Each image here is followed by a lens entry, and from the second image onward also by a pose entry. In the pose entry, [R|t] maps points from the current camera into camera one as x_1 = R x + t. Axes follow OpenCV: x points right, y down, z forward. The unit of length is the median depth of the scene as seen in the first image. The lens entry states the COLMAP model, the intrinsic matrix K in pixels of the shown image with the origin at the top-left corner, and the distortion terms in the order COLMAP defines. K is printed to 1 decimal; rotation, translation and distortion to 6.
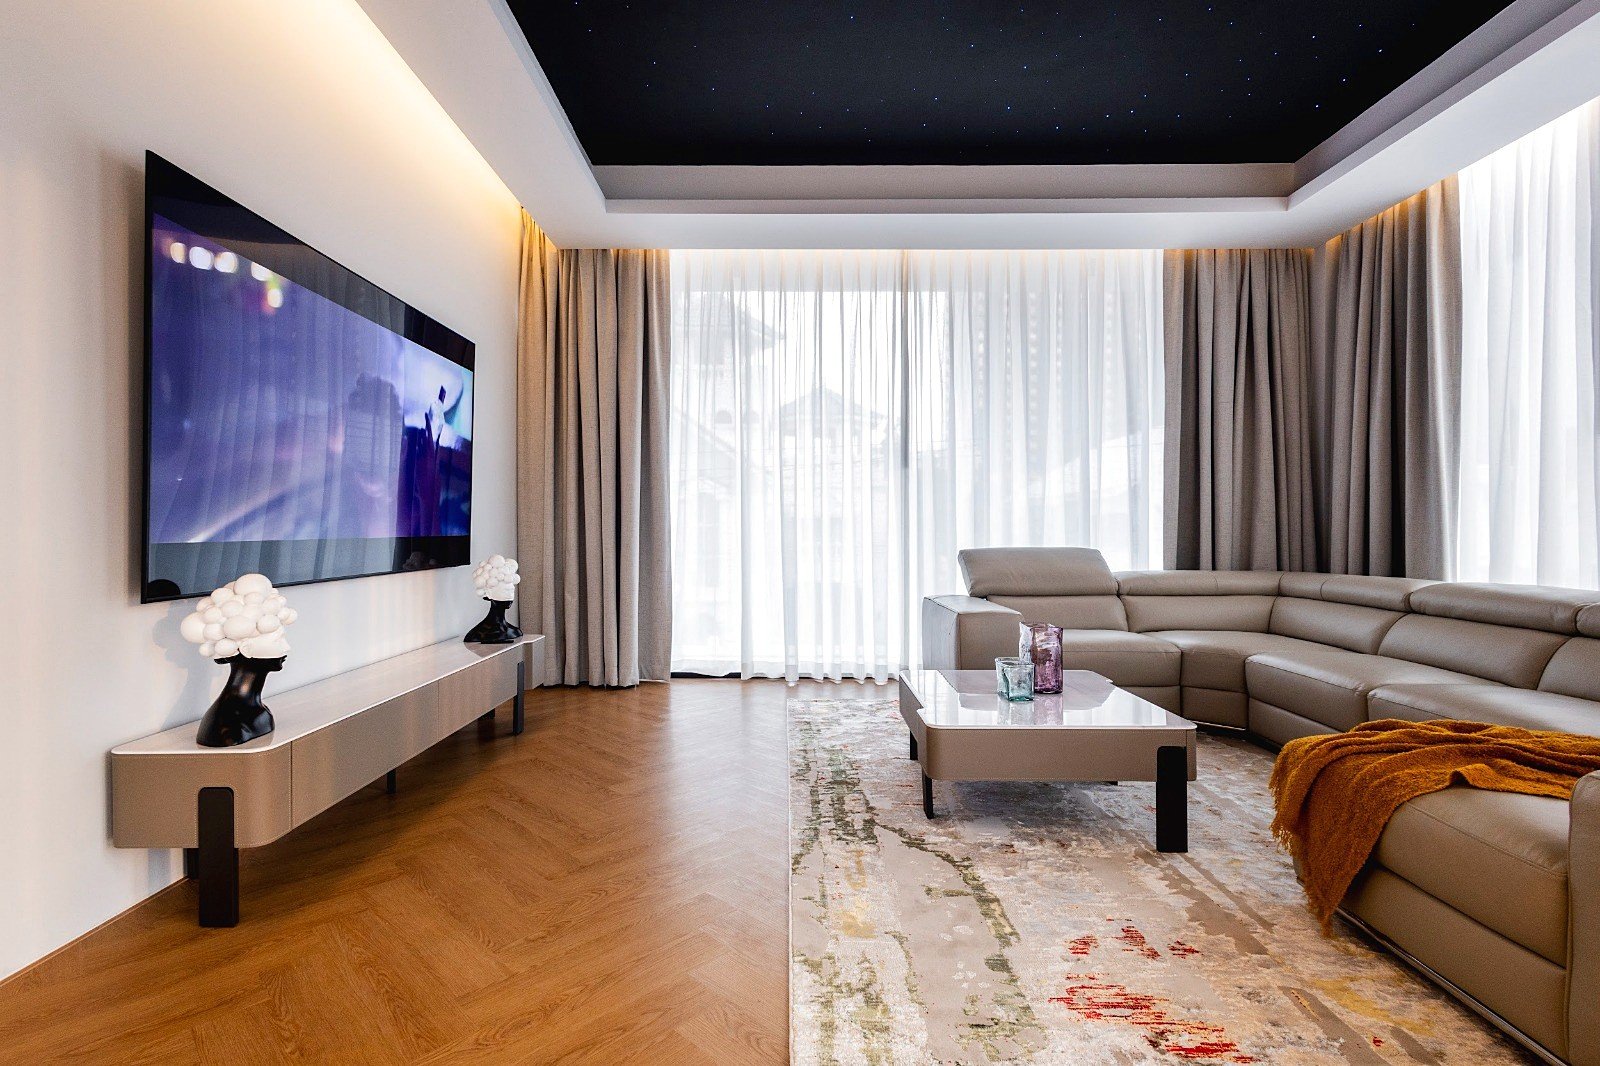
lens RADIAL K [[771.9, 0, 800.0], [0, 771.9, 533.0], [0, 0, 1]] dist [-0.001051, 0.000138]
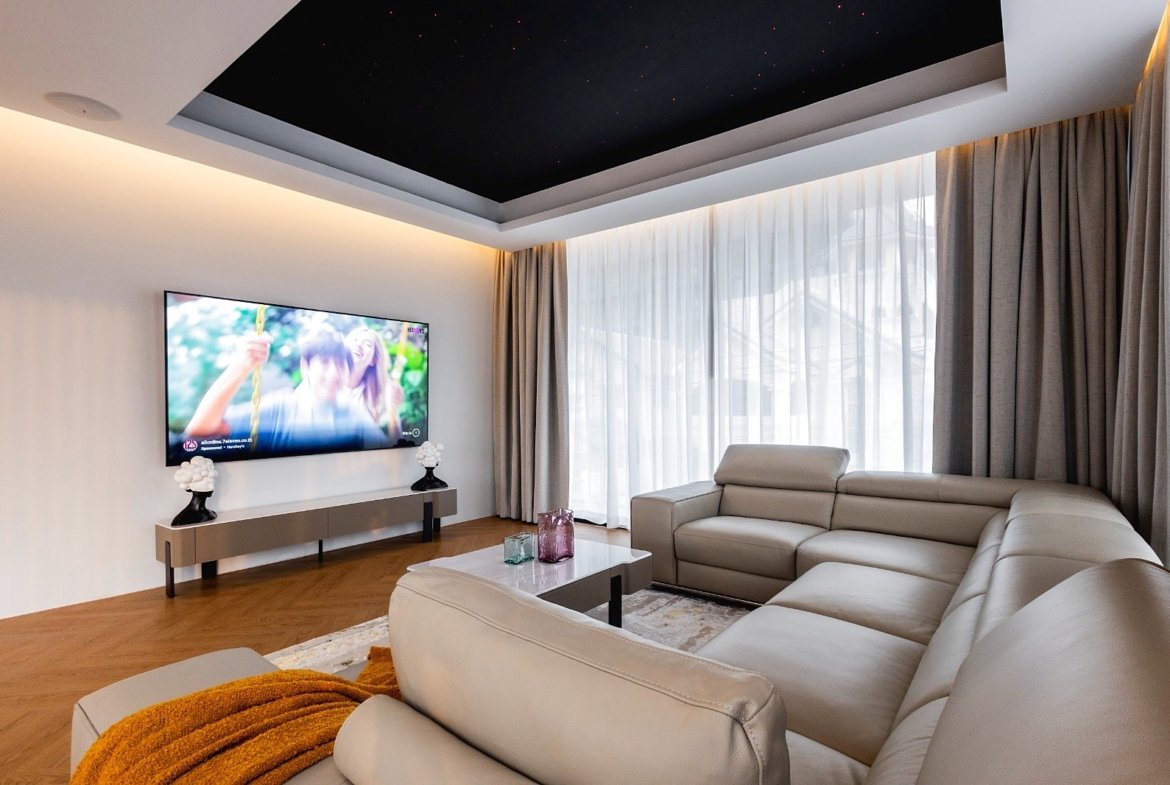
lens RADIAL K [[578.1, 0, 585.0], [0, 578.1, 392.5], [0, 0, 1]] dist [0.017428, -0.000108]
pose [[0.784271, -0.016730, -0.620193, 0.590003], [0.005739, 0.999789, -0.019712, -0.044277], [0.620392, 0.011900, 0.784201, 0.132774]]
